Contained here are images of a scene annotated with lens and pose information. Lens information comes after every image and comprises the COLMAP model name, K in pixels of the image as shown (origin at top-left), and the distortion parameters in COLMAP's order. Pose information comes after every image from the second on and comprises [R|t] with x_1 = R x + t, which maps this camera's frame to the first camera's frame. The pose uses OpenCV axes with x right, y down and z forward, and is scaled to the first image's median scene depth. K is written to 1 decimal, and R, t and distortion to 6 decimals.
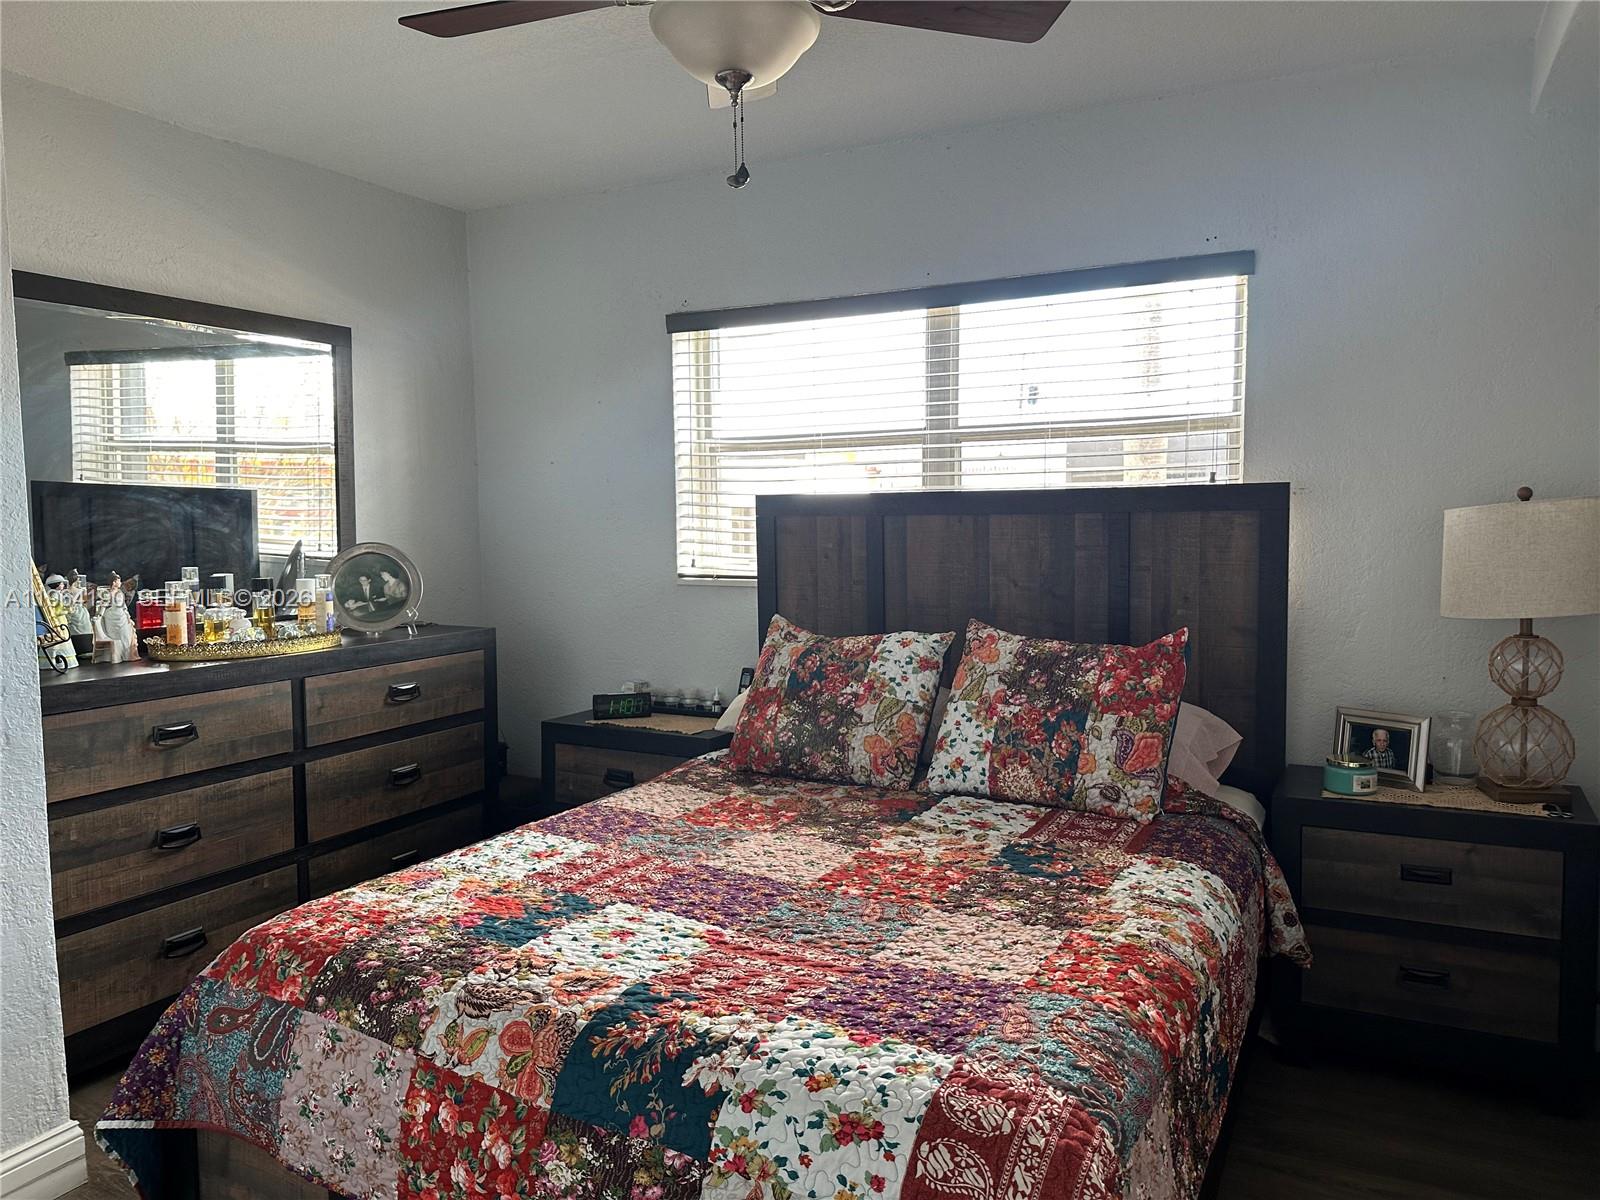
lens RADIAL K [[1132.9, 0, 805.3], [0, 1132.9, 605.9], [0, 0, 1]] dist [0.112165, -0.153223]
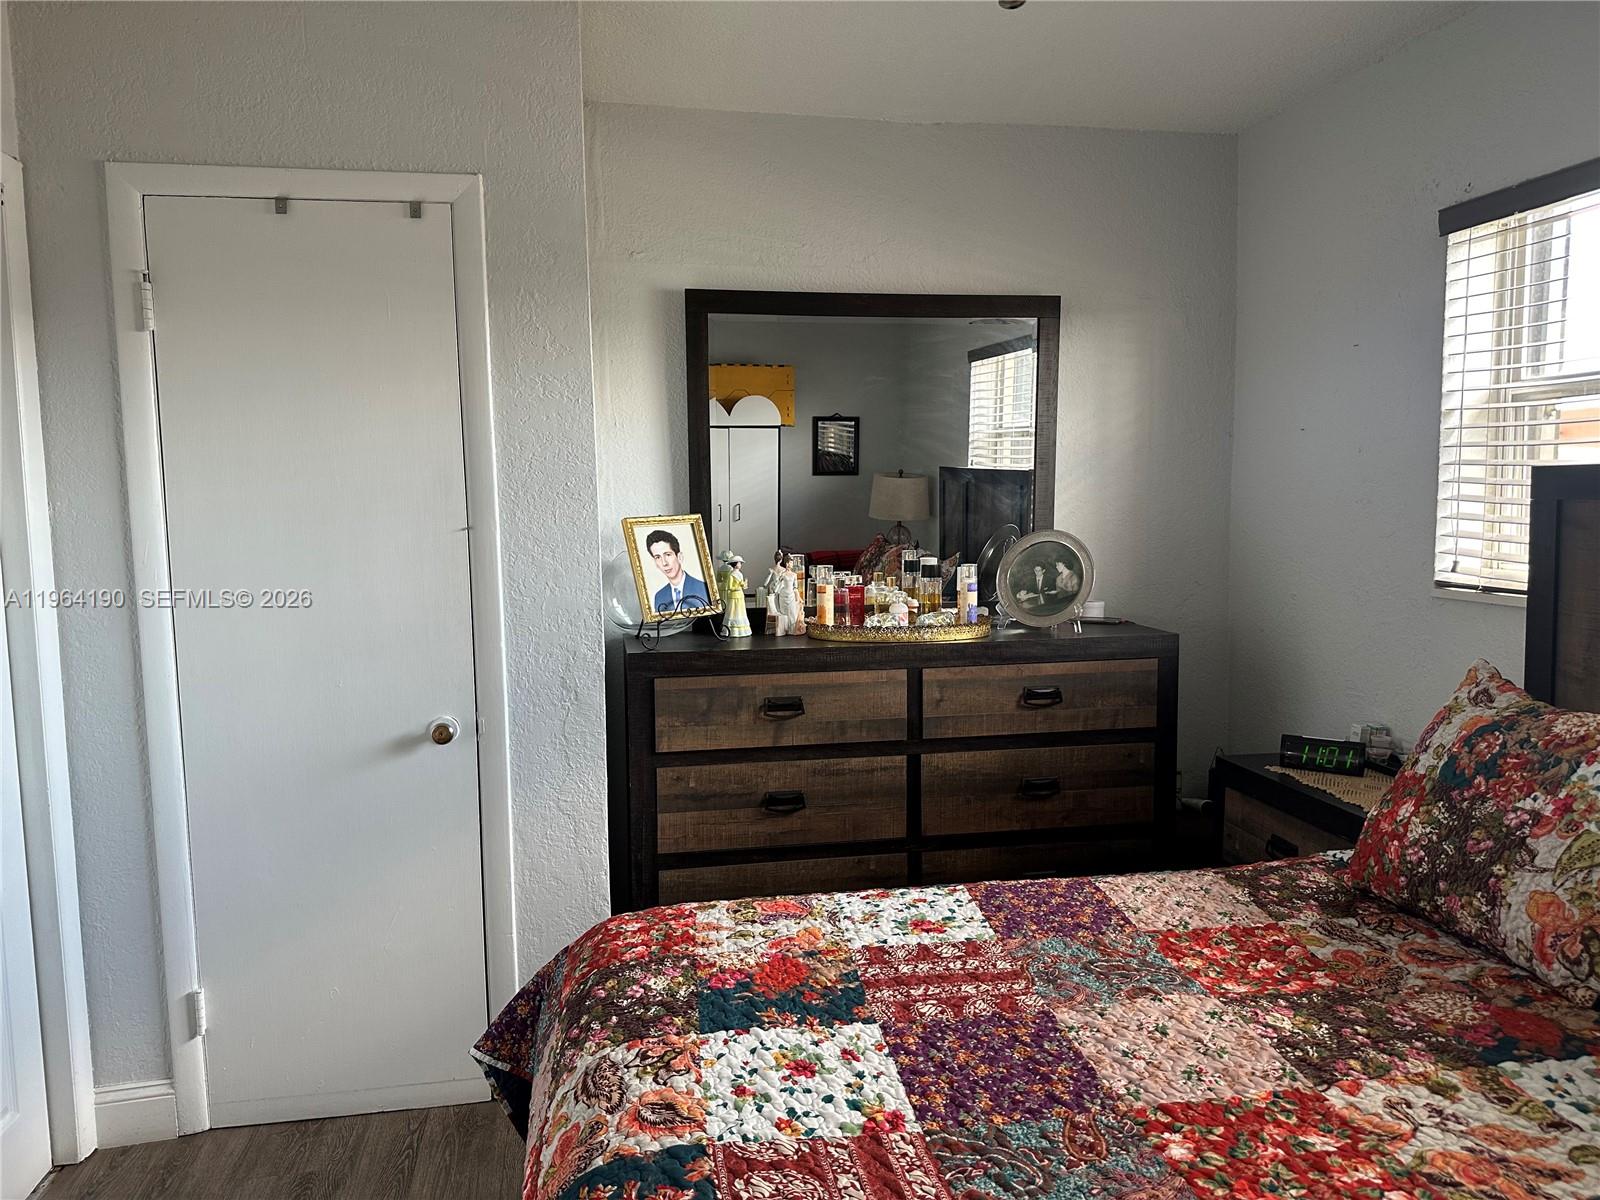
lens RADIAL K [[1119.7, 0, 807.9], [0, 1119.7, 599.7], [0, 0, 1]] dist [0.110213, -0.147877]
pose [[0.611091, 0.072210, -0.788259, 0.274625], [-0.054879, 0.997299, 0.048815, -0.040193], [0.789655, 0.013428, 0.613404, 0.354750]]
